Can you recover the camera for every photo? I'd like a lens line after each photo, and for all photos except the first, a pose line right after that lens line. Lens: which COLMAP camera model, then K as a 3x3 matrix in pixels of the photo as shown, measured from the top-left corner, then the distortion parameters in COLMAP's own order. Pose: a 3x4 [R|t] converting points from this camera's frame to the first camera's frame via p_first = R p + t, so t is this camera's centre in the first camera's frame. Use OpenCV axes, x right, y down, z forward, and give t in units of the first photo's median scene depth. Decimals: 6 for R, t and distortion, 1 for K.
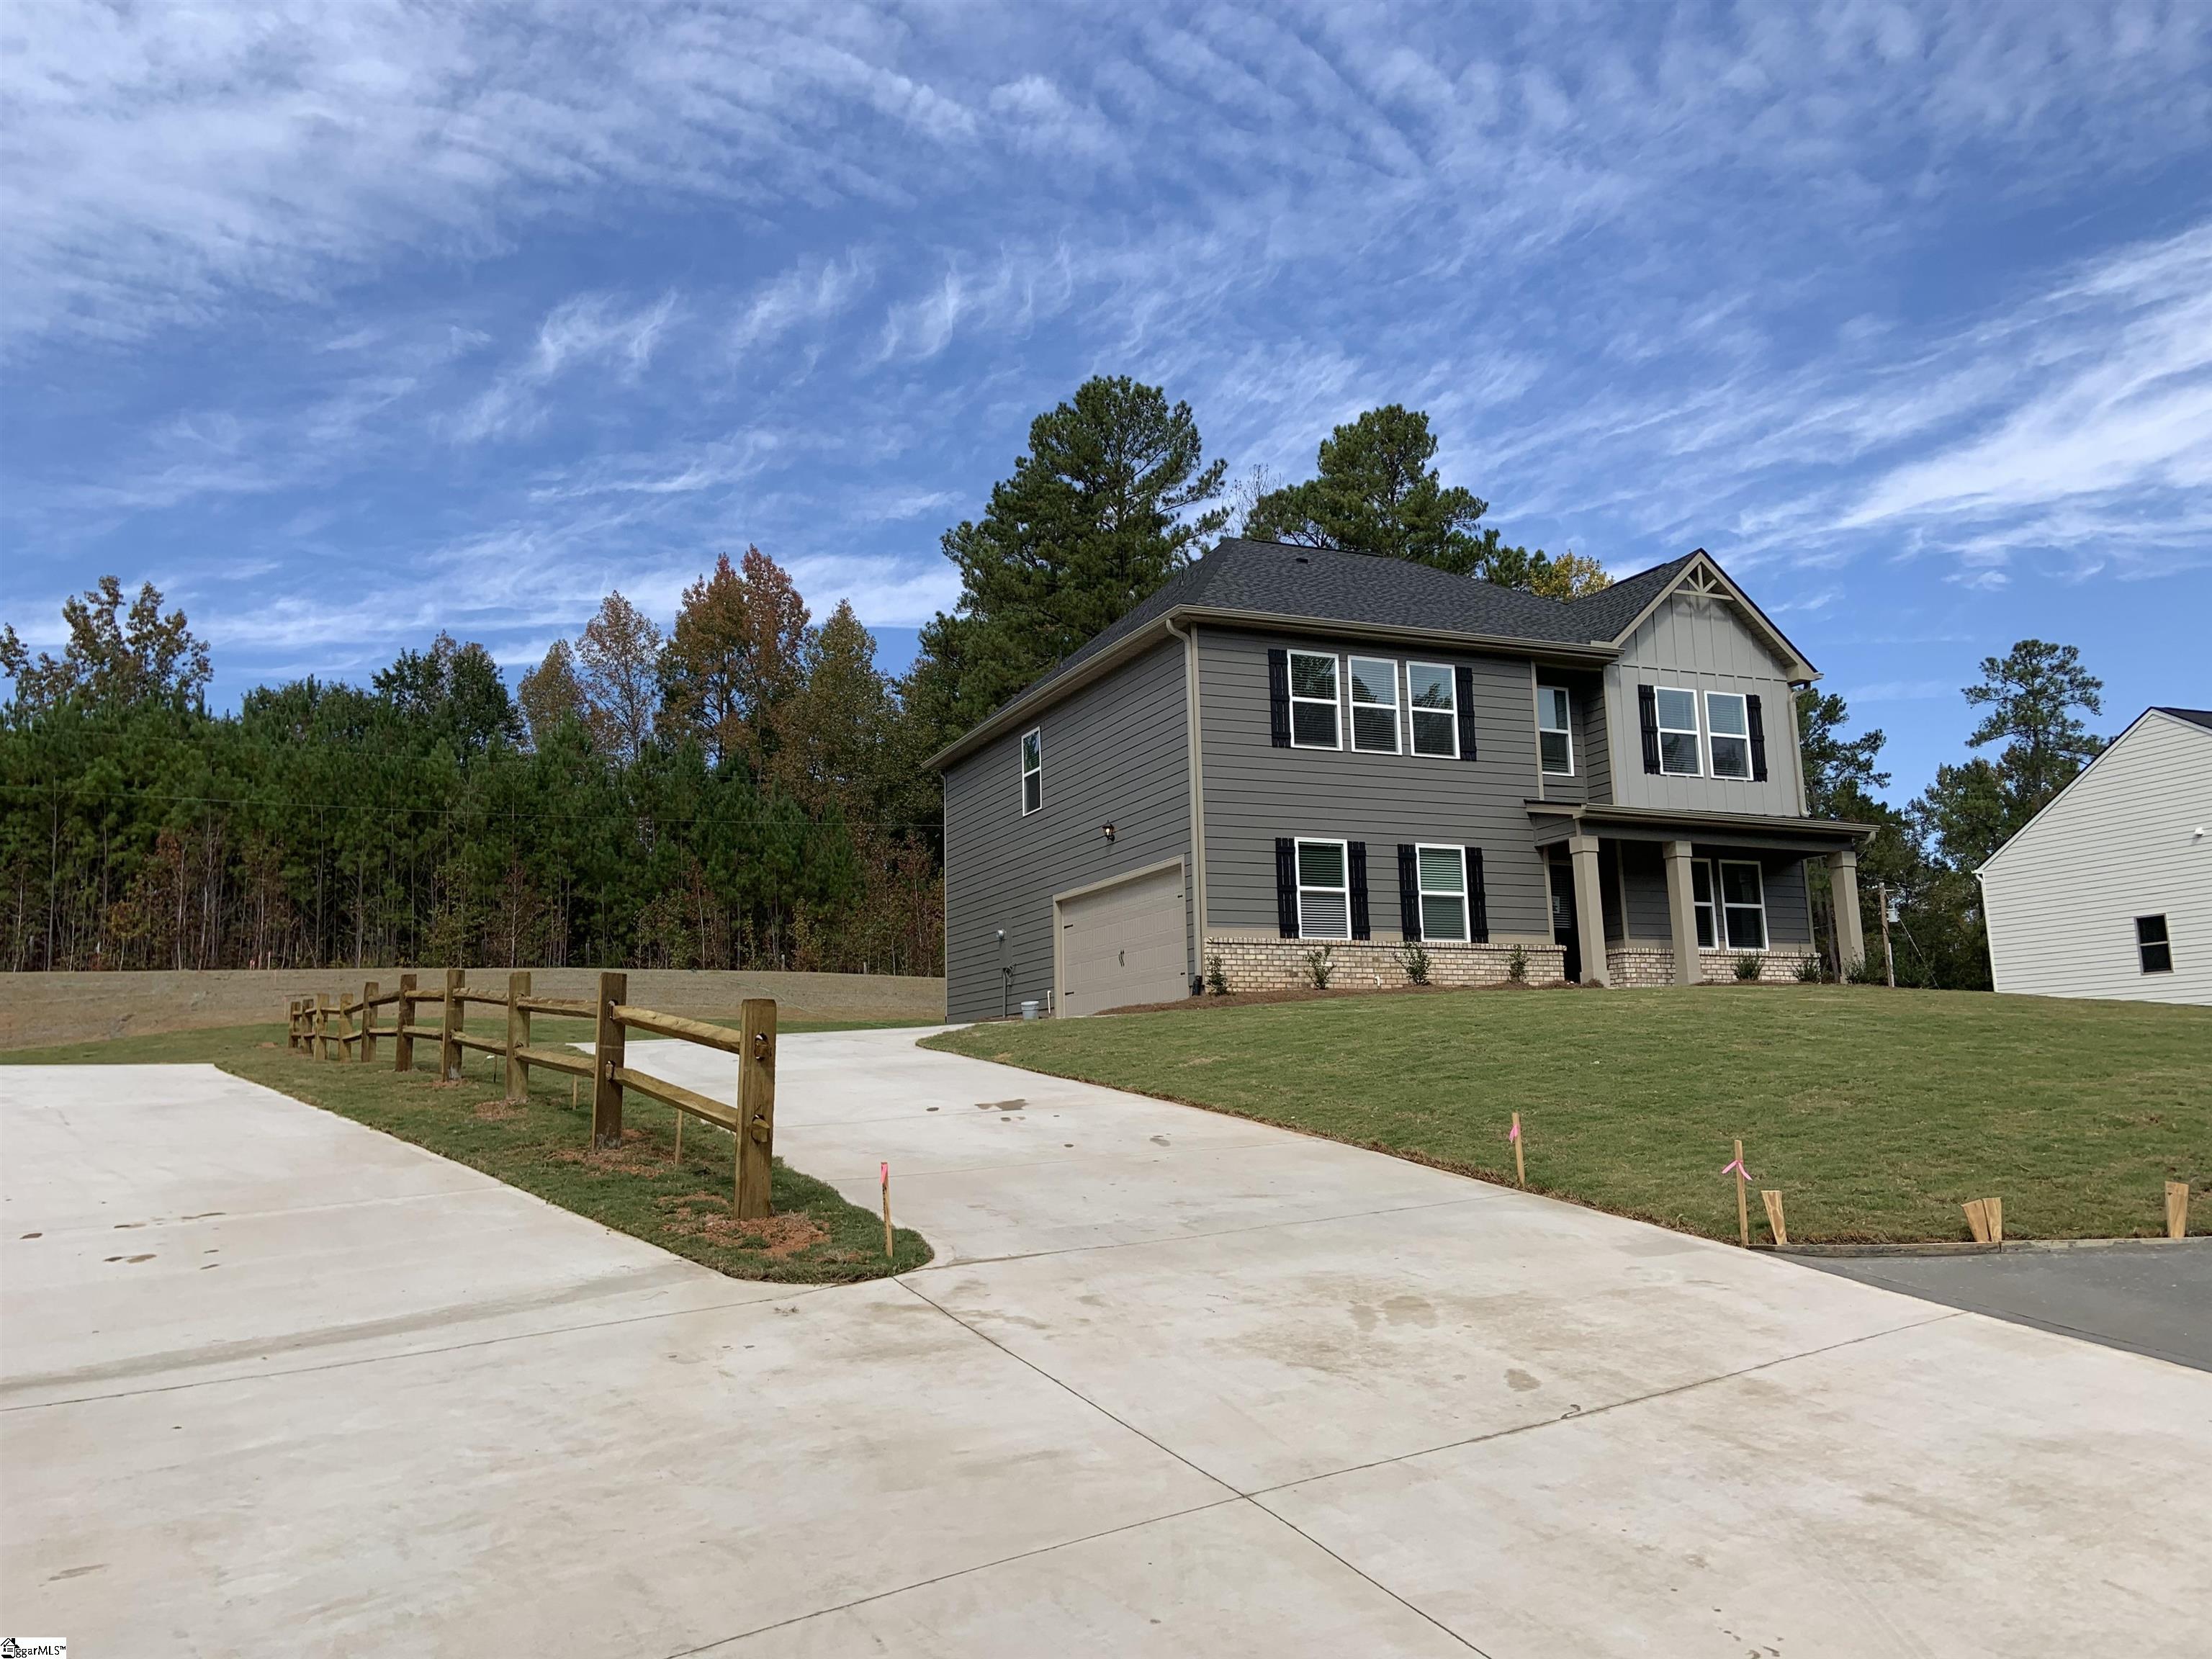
lens RADIAL K [[1693.2, 0, 1106.0], [0, 1693.2, 829.5], [0, 0, 1]] dist [0.134472, -0.182593]
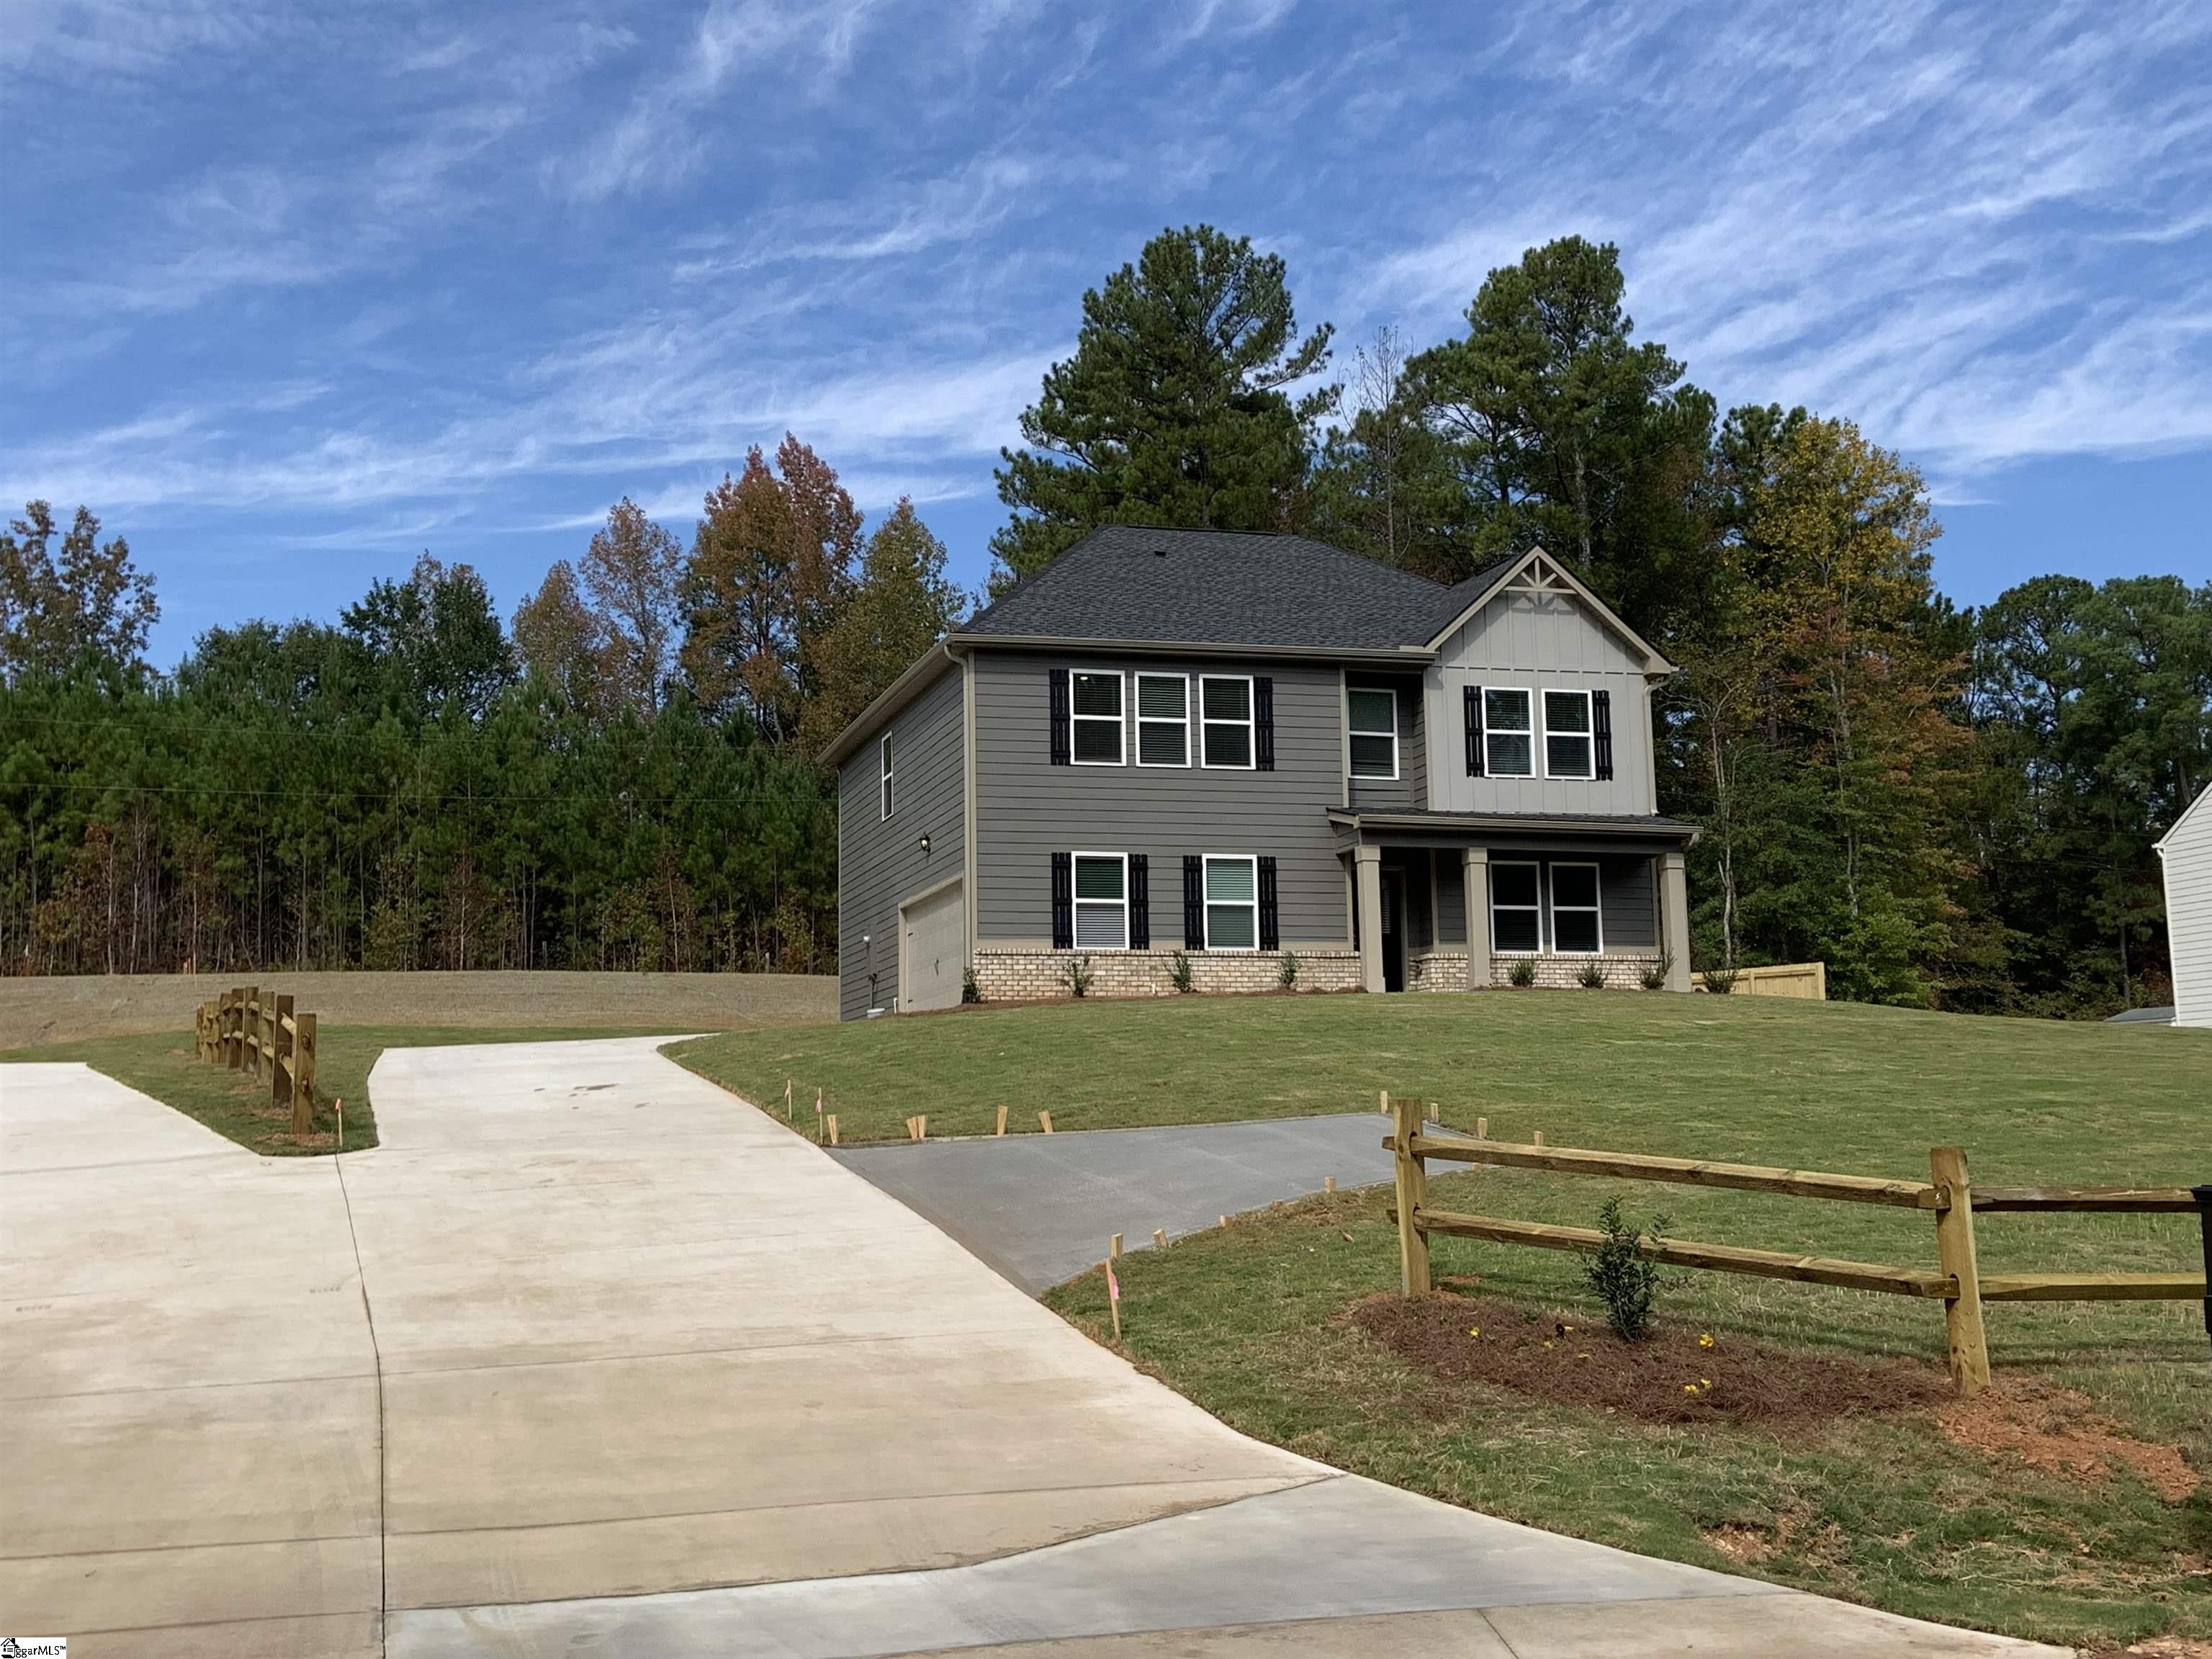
lens RADIAL K [[2509.5, 0, 1106.0], [0, 2509.5, 829.5], [0, 0, 1]] dist [0.149162, -0.254493]
pose [[0.990517, -0.011475, -0.136913, 0.160912], [0.015762, 0.999418, 0.030269, -0.025911], [0.136486, -0.032140, 0.990121, -0.244883]]
